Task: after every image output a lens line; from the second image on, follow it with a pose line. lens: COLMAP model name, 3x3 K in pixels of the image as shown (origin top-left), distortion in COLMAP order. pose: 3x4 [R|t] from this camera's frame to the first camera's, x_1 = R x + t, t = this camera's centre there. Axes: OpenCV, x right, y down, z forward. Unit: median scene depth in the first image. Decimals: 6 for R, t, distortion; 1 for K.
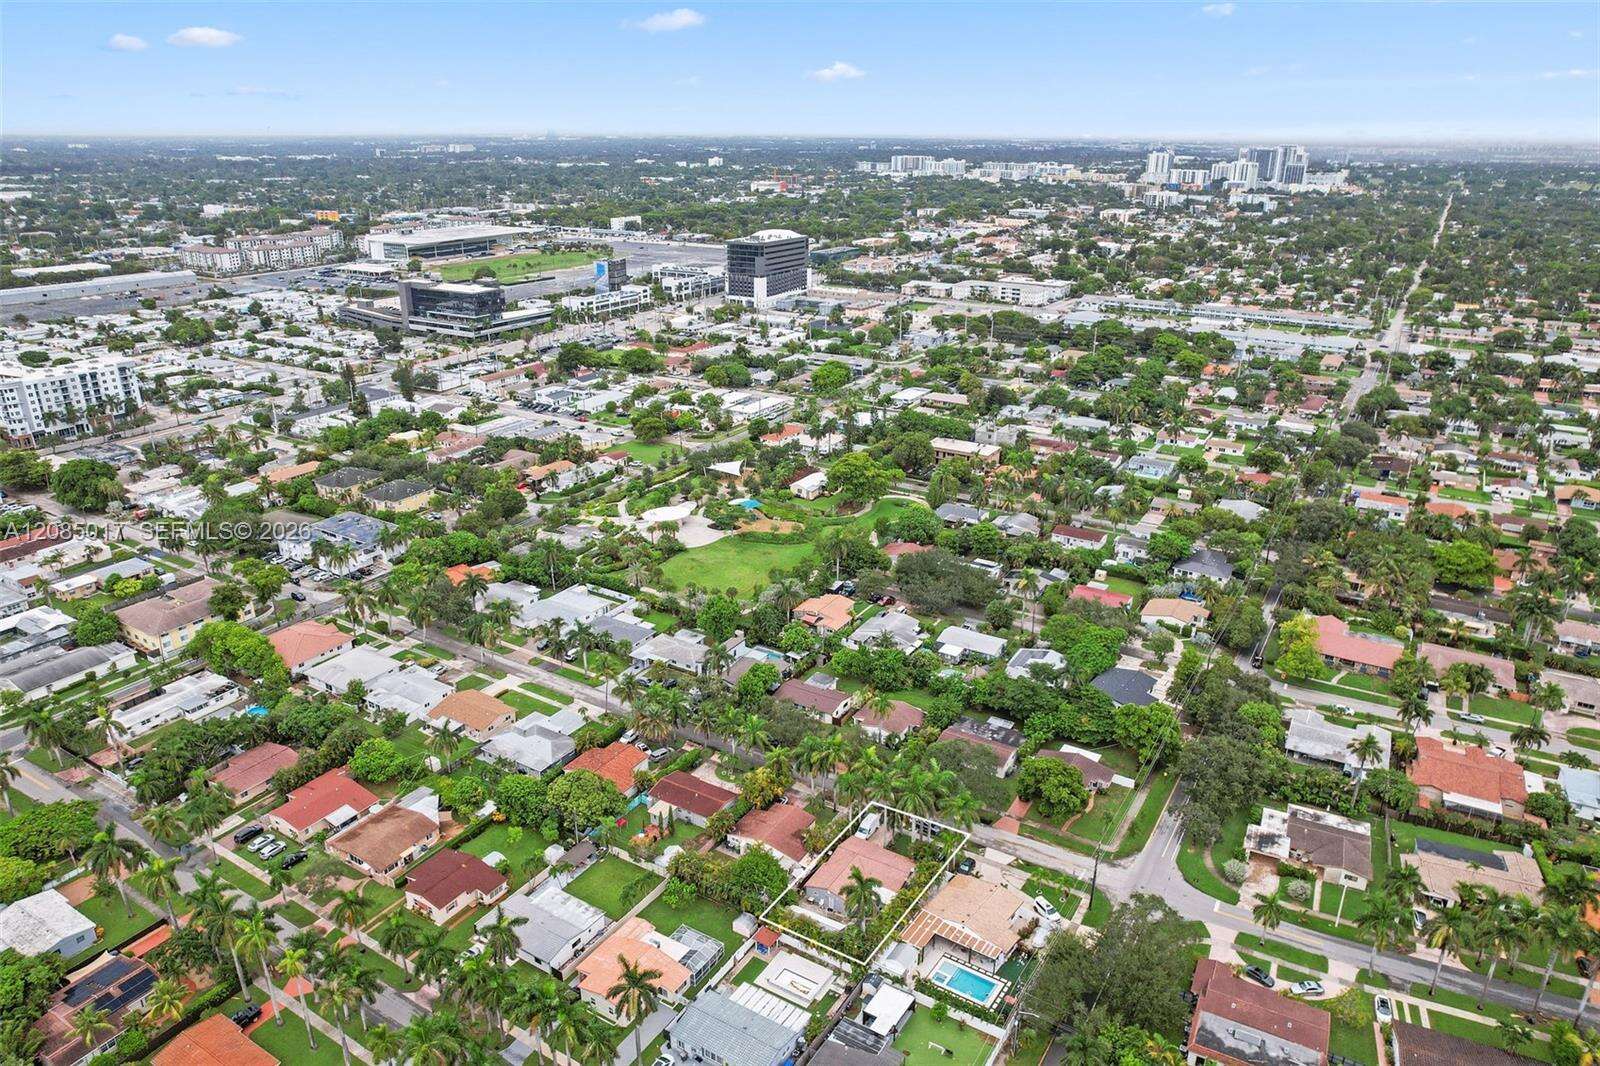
lens RADIAL K [[1052.7, 0, 792.9], [0, 1052.7, 569.4], [0, 0, 1]] dist [-0.066037, 0.049366]
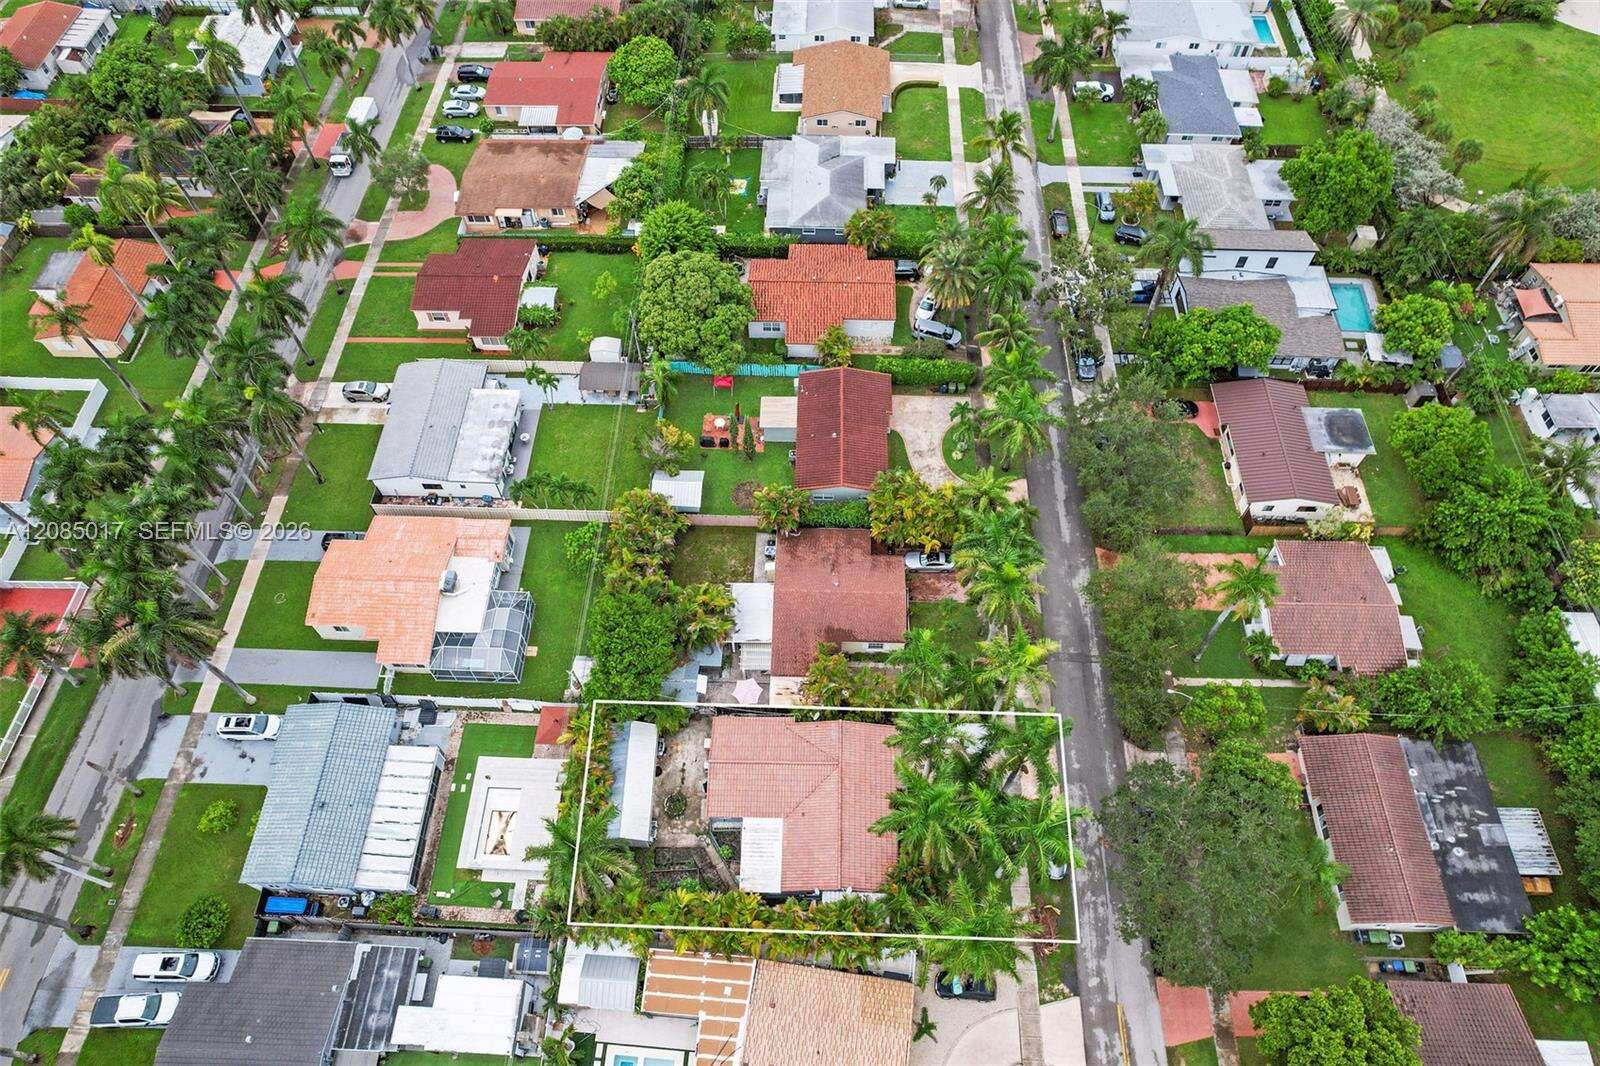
lens RADIAL K [[1052.7, 0, 789.3], [0, 1052.7, 507.6], [0, 0, 1]] dist [-0.066037, 0.049366]
pose [[0.493749, 0.717707, -0.491028, 0.112752], [-0.331105, 0.677283, 0.657006, -0.062378], [0.804103, -0.161814, 0.572044, 0.413447]]
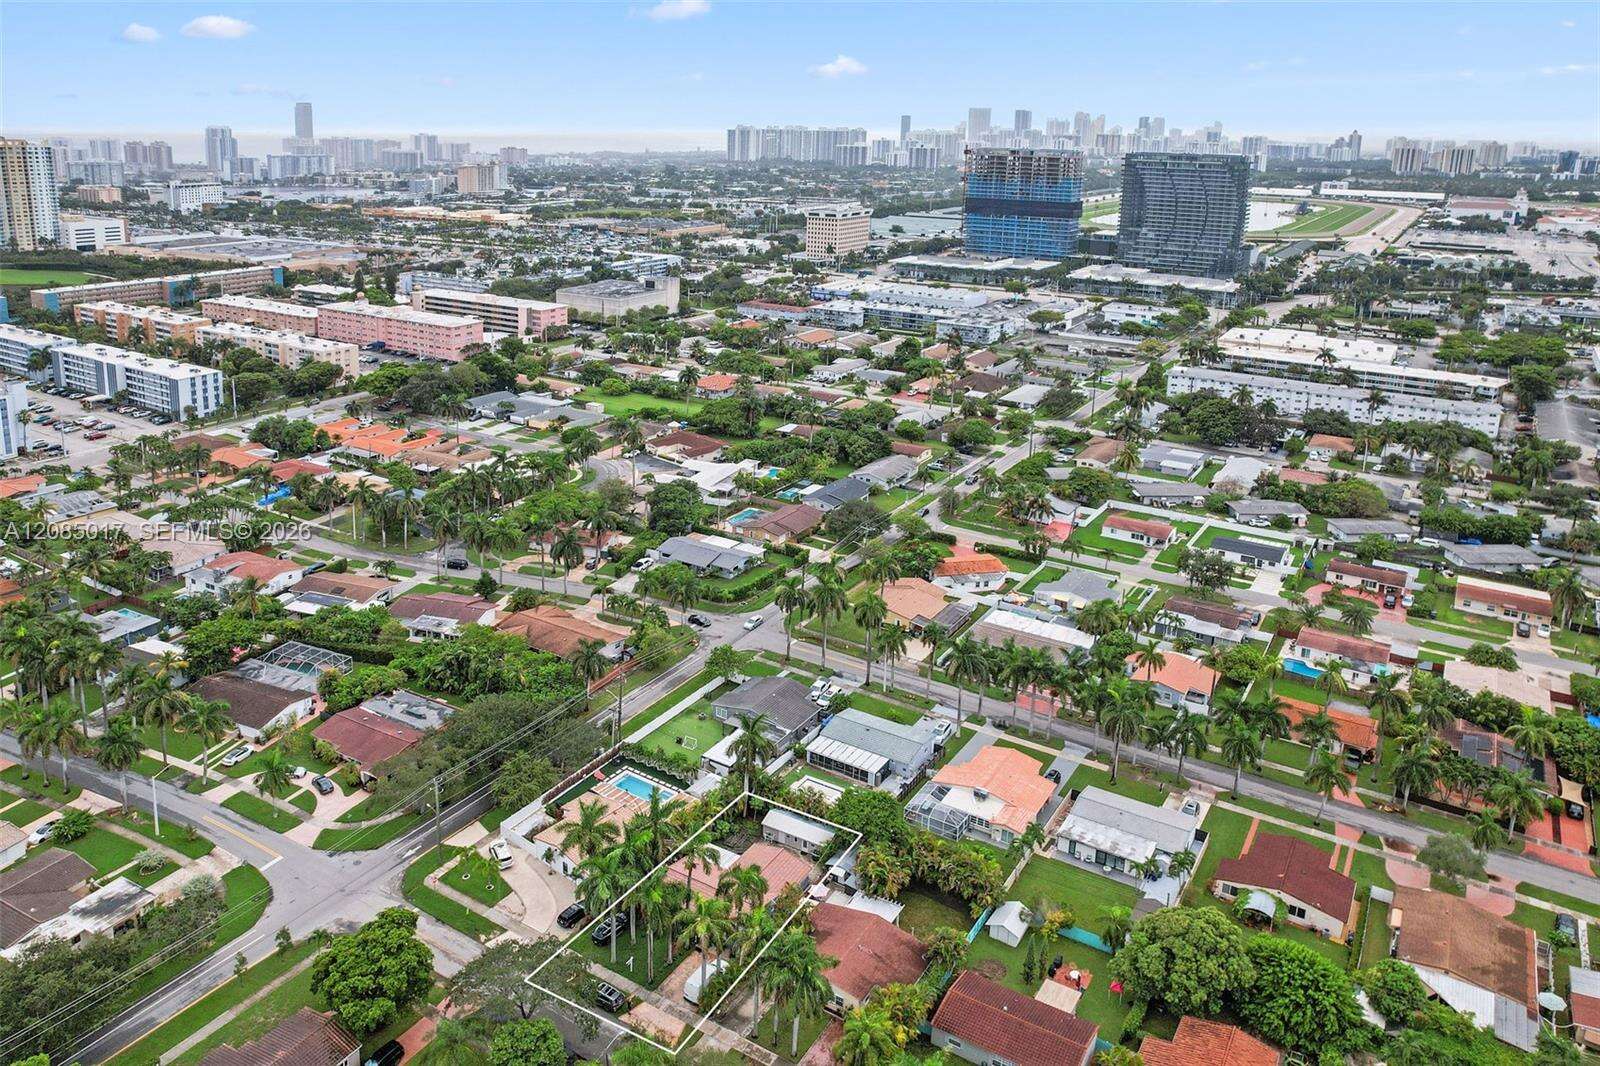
lens RADIAL K [[1052.7, 0, 796.2], [0, 1052.7, 542.7], [0, 0, 1]] dist [-0.066037, 0.049366]
pose [[-0.999790, -0.020449, -0.001270, 0.015807], [-0.015425, 0.710490, 0.703538, -0.213588], [-0.013484, 0.703410, -0.710657, 0.749918]]
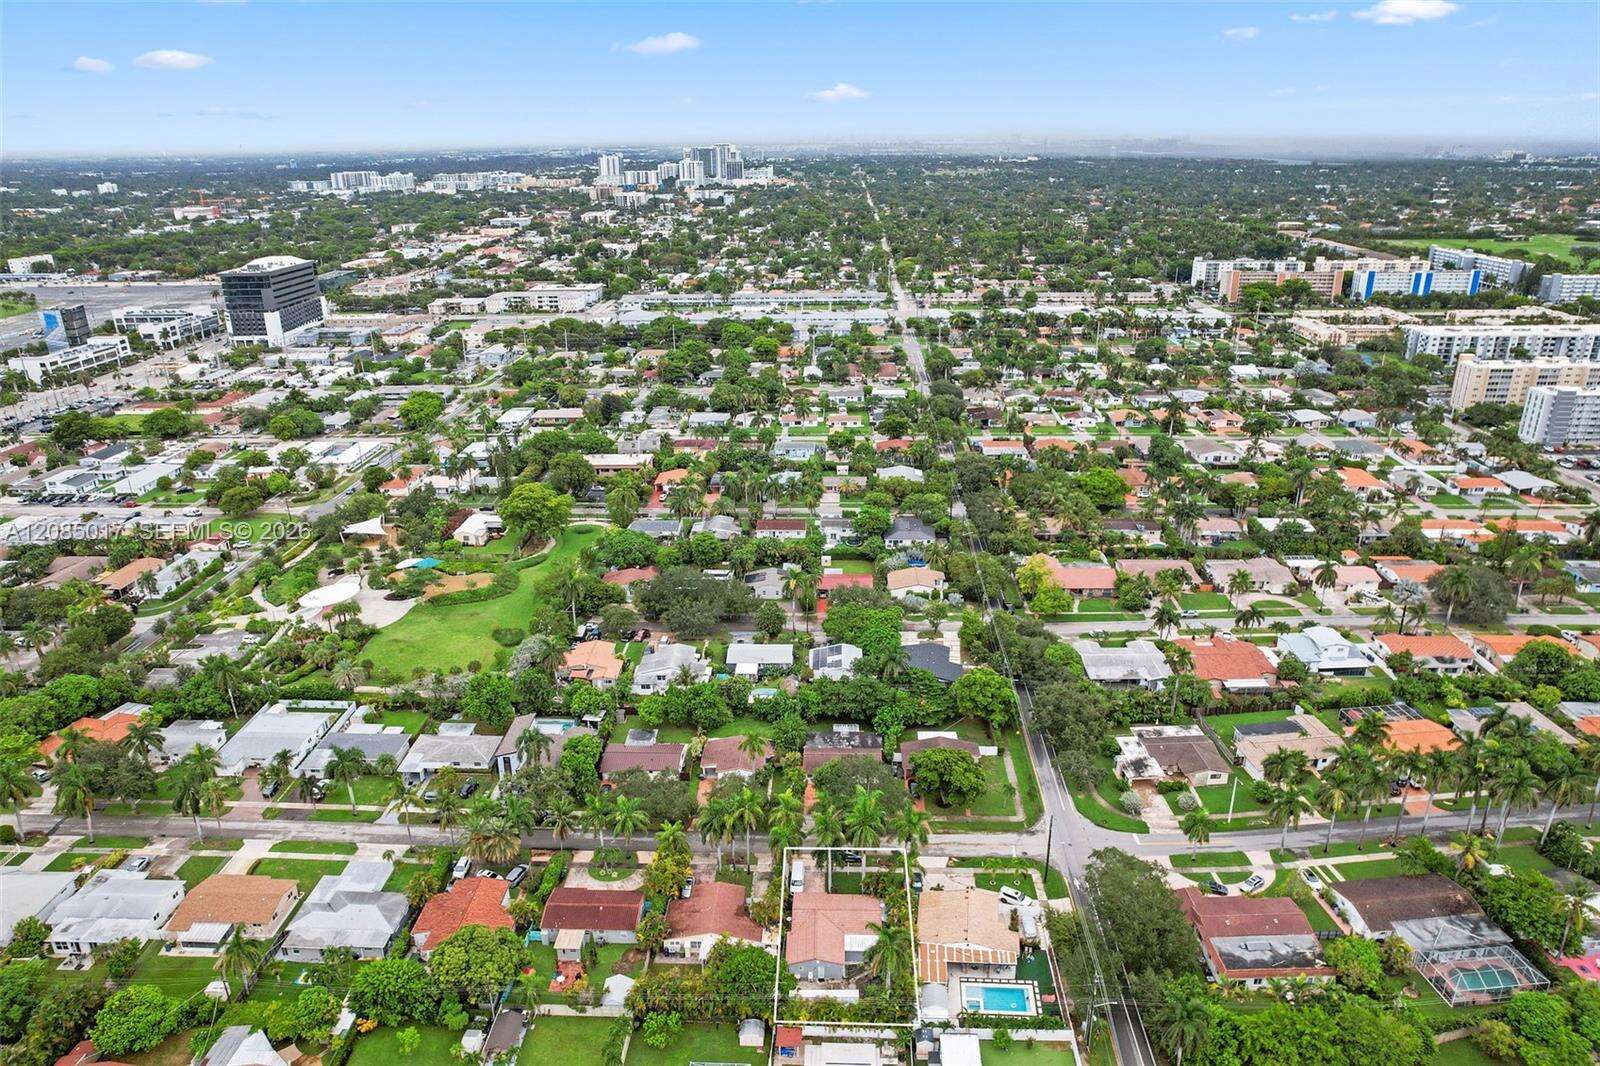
lens RADIAL K [[1052.7, 0, 801.1], [0, 1052.7, 554.9], [0, 0, 1]] dist [-0.066037, 0.049366]
pose [[0.870450, -0.197582, 0.450863, -0.167390], [0.206674, 0.977963, 0.029561, -0.032343], [-0.446768, 0.067451, 0.892104, 0.101608]]
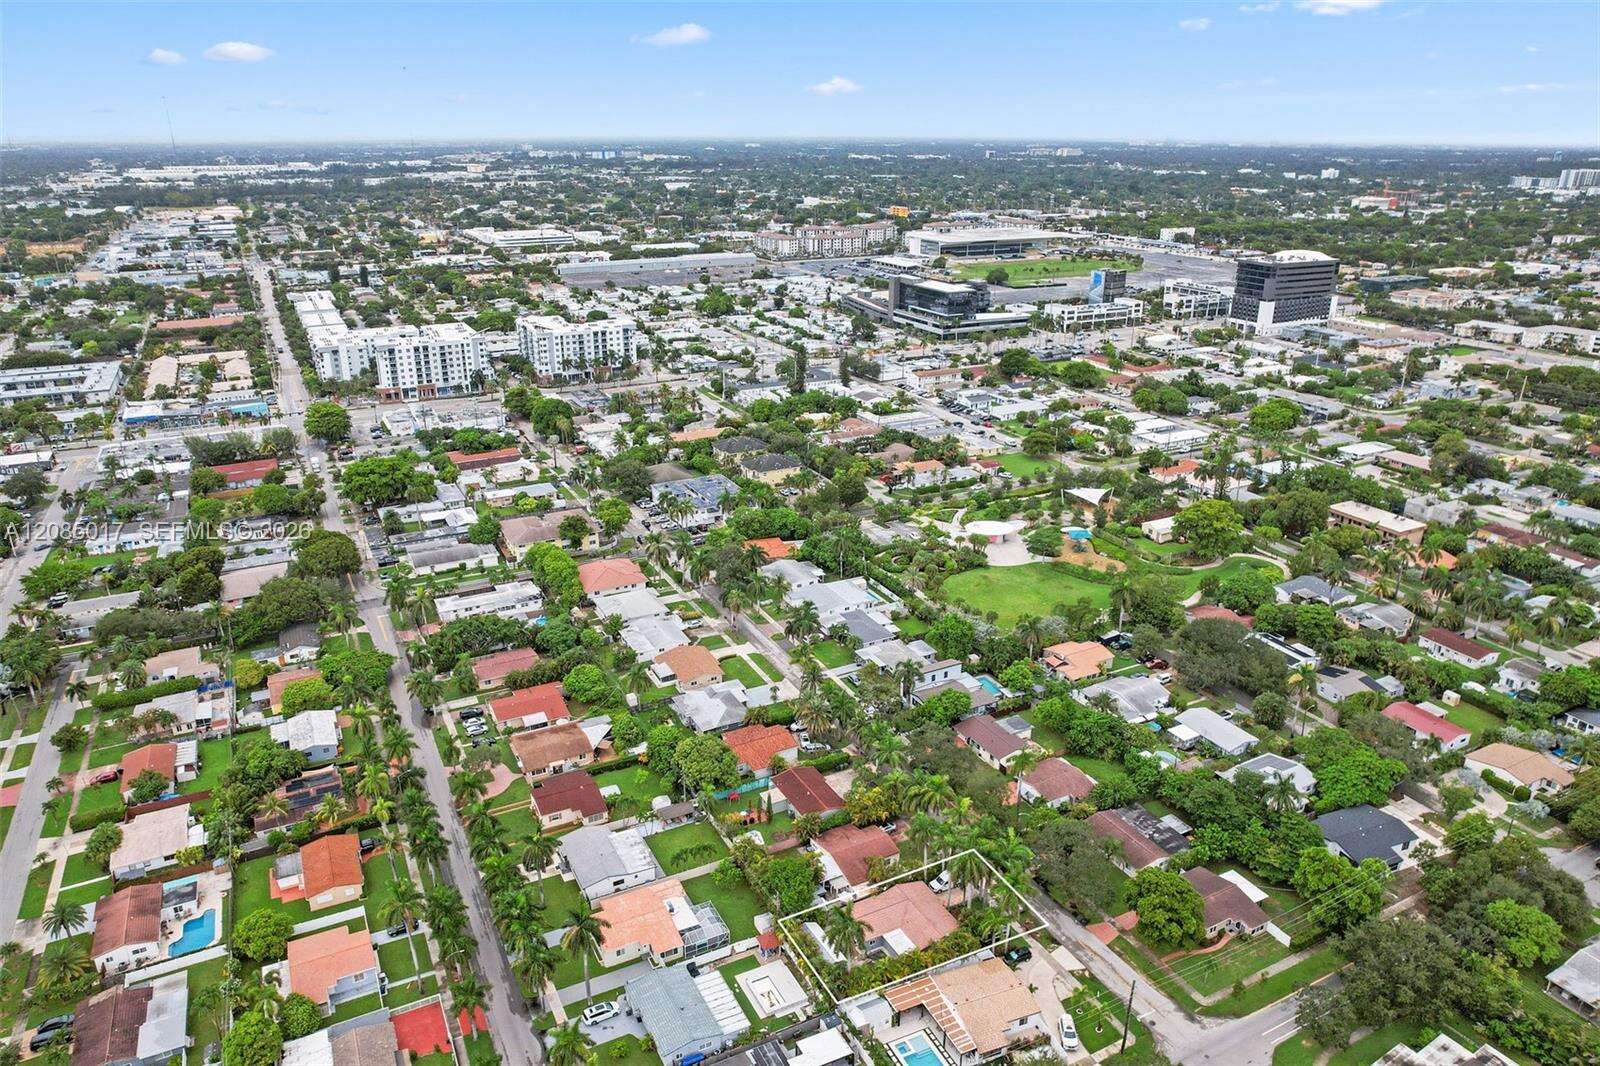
lens RADIAL K [[1052.7, 0, 786.2], [0, 1052.7, 569.8], [0, 0, 1]] dist [-0.066037, 0.049366]
pose [[0.851970, 0.198541, -0.484488, 0.207693], [-0.200202, 0.978531, 0.048945, -0.025461], [0.483804, 0.055296, 0.873428, 0.057149]]
